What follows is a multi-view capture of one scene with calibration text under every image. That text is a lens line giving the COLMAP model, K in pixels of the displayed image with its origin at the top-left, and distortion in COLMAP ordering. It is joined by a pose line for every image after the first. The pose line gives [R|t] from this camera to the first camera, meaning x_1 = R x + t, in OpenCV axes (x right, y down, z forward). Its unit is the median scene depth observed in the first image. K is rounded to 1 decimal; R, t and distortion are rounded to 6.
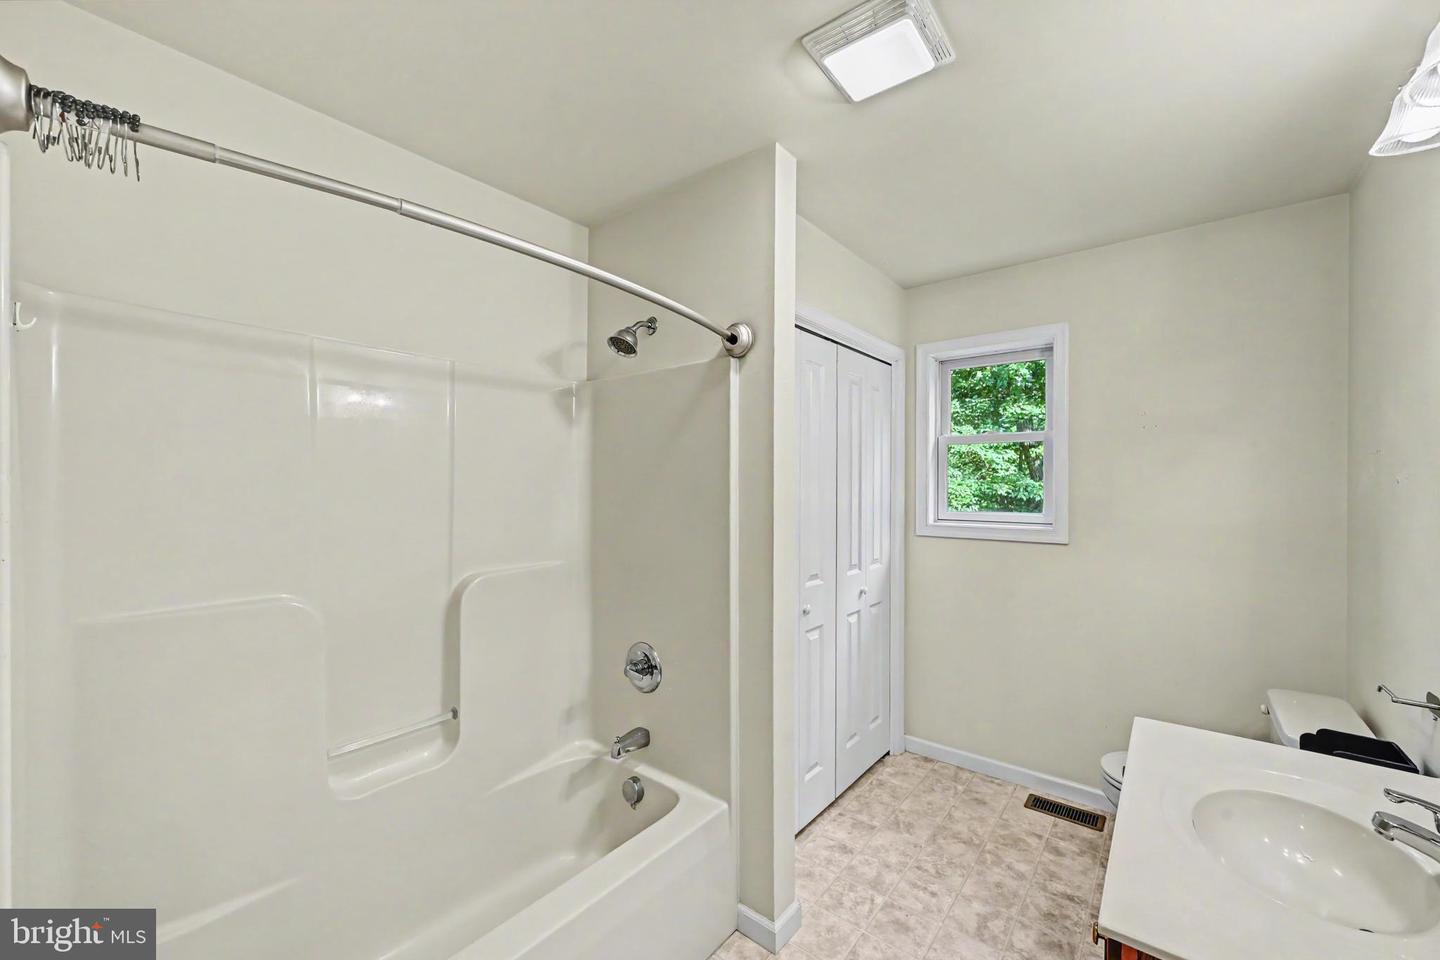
lens RADIAL K [[568.8, 0, 724.3], [0, 568.8, 480.2], [0, 0, 1]] dist [0.000428, -0.000077]
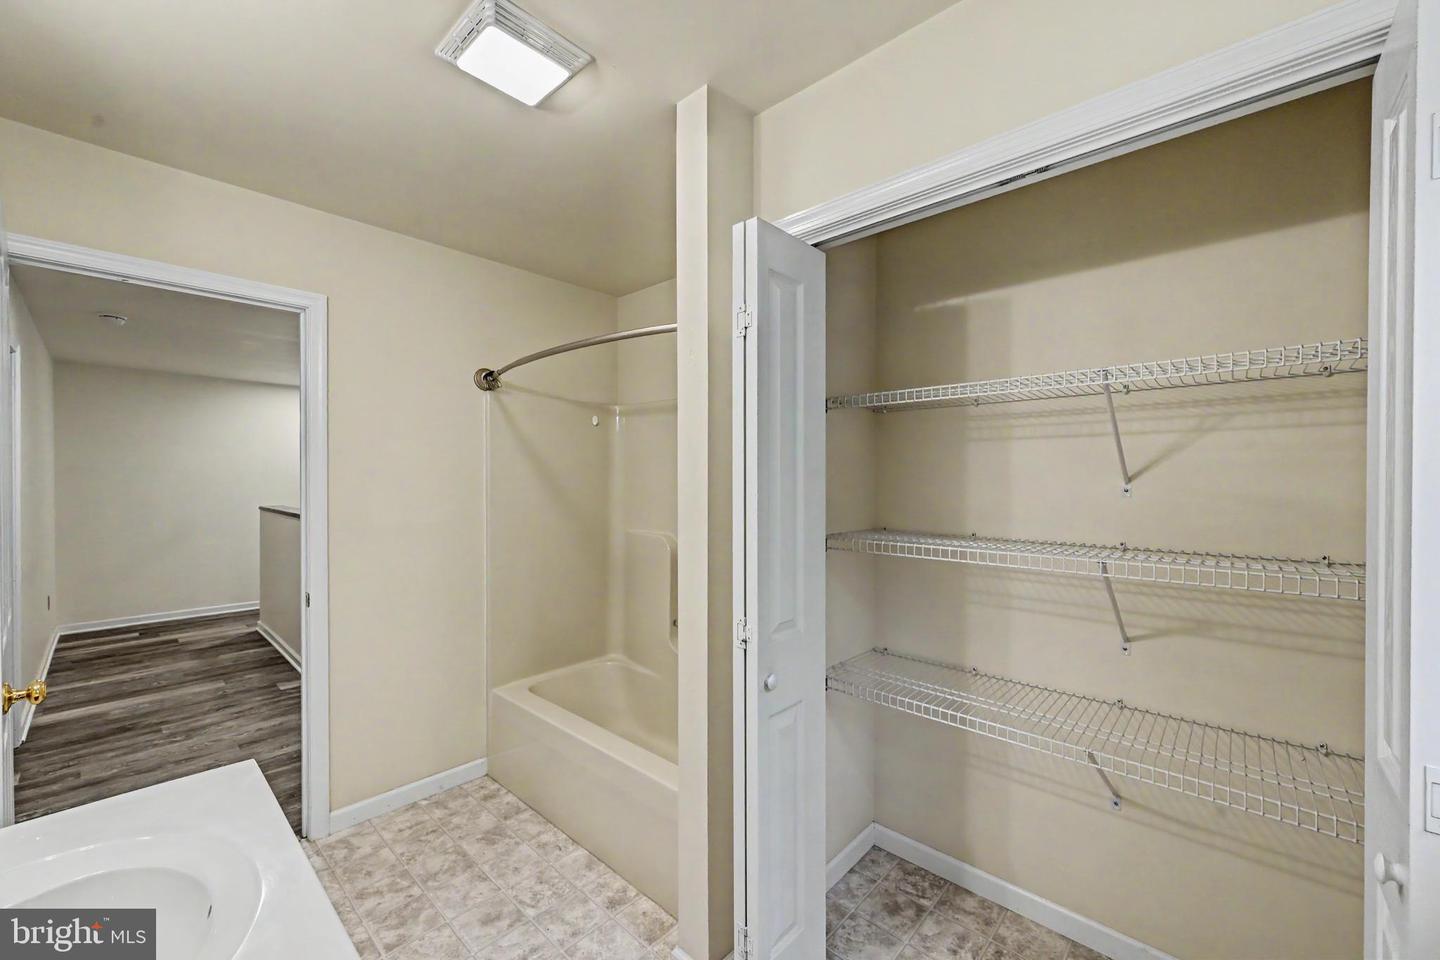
lens RADIAL K [[568.8, 0, 719.8], [0, 568.8, 479.2], [0, 0, 1]] dist [0.000428, -0.000077]
pose [[-0.071199, -0.001633, -0.997461, 1.368719], [0.002436, 0.999995, -0.001811, 0.015357], [0.997459, -0.002559, -0.071195, 1.603996]]
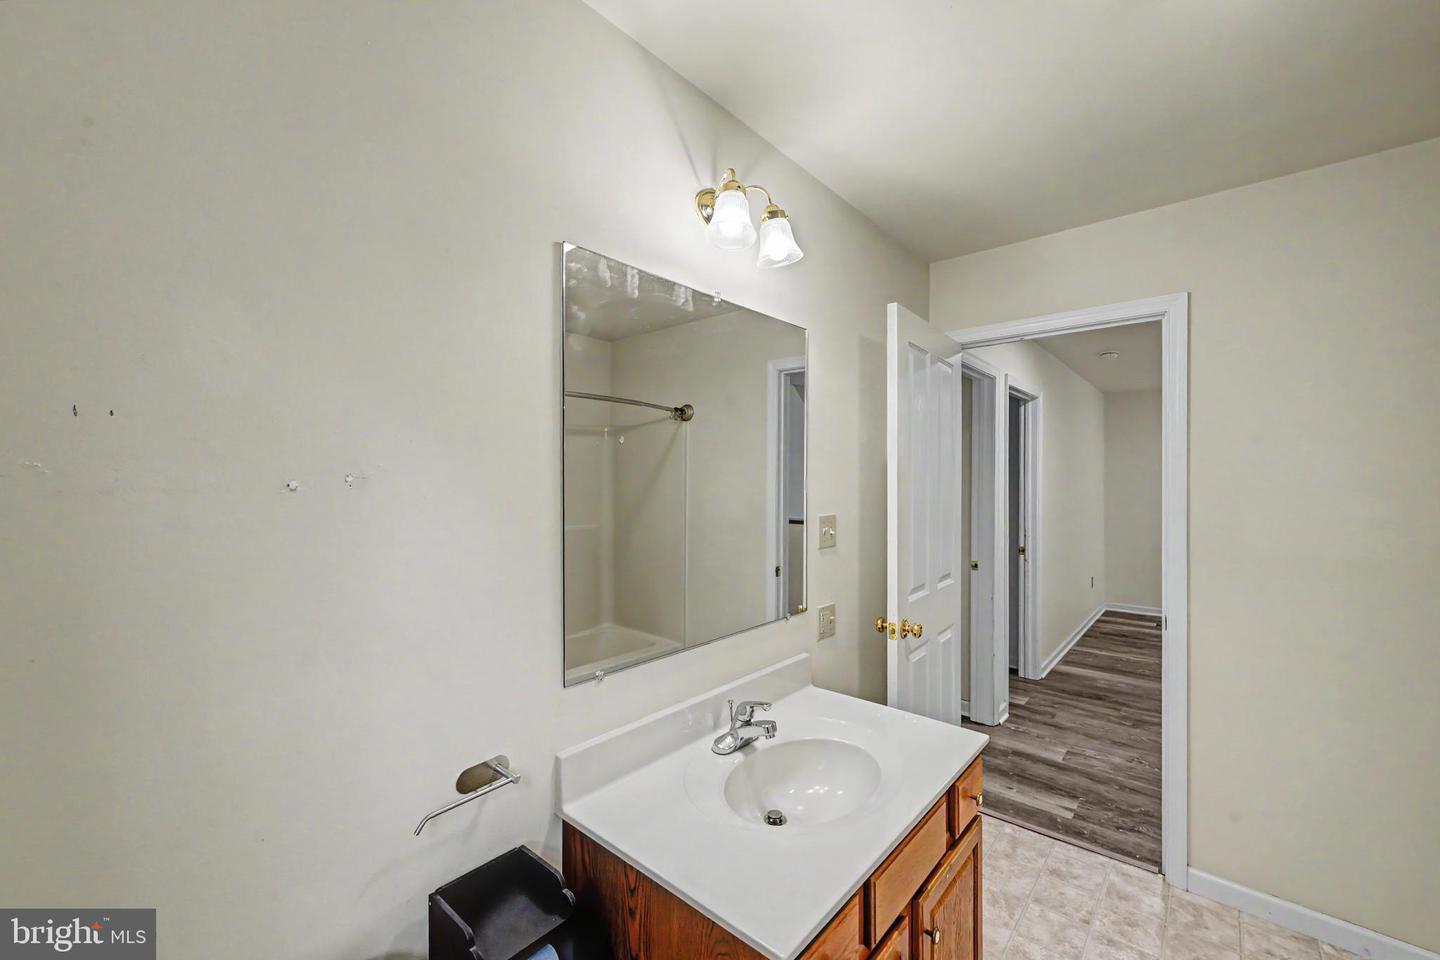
lens RADIAL K [[568.8, 0, 718.0], [0, 568.8, 485.0], [0, 0, 1]] dist [0.000428, -0.000077]
pose [[-0.998947, -0.003359, 0.045759, 1.105249], [-0.003287, 0.999993, 0.001640, -0.004072], [-0.045764, 0.001488, -0.998951, 1.787501]]
